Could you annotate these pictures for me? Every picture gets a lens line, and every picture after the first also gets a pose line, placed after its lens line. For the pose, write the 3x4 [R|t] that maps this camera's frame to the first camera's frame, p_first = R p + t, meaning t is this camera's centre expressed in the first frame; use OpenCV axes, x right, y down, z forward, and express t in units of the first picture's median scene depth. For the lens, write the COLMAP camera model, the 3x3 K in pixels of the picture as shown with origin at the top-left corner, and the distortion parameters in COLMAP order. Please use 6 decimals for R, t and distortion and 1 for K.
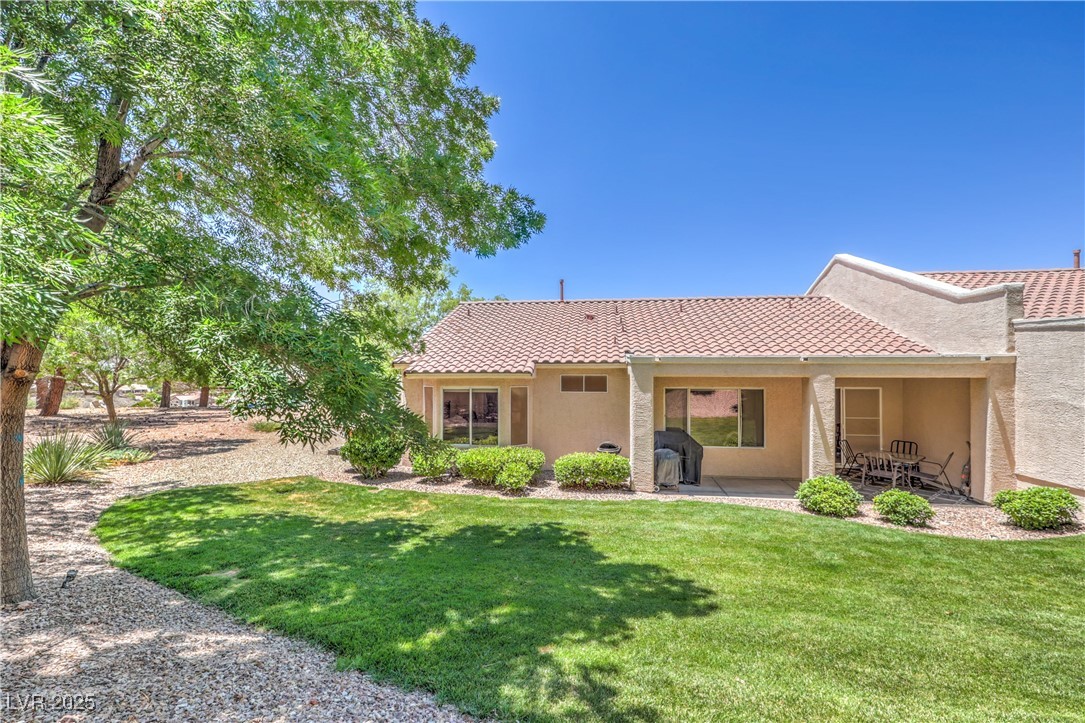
lens RADIAL K [[459.8, 0, 542.2], [0, 459.8, 378.6], [0, 0, 1]] dist [0.007405, 0.001441]
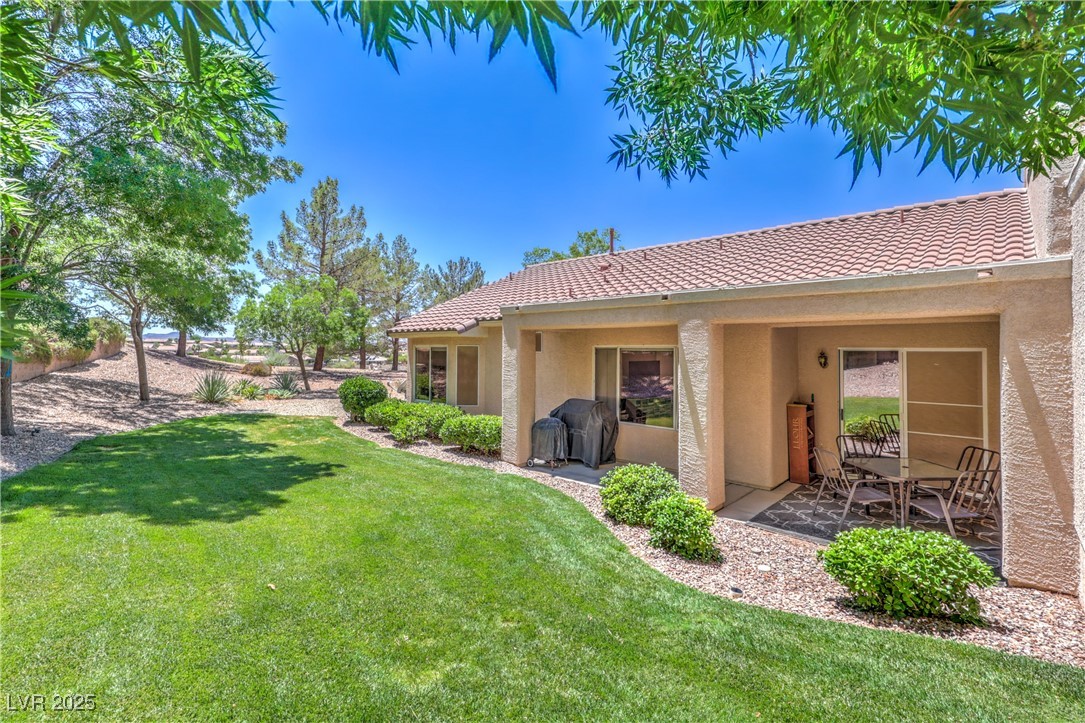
lens RADIAL K [[493.1, 0, 539.8], [0, 493.1, 371.2], [0, 0, 1]] dist [0.018008, 0.000378]
pose [[0.802271, 0.029162, -0.596247, 0.857442], [-0.015622, 0.999490, 0.027865, 0.049382], [0.596755, -0.013040, 0.802317, 0.292760]]
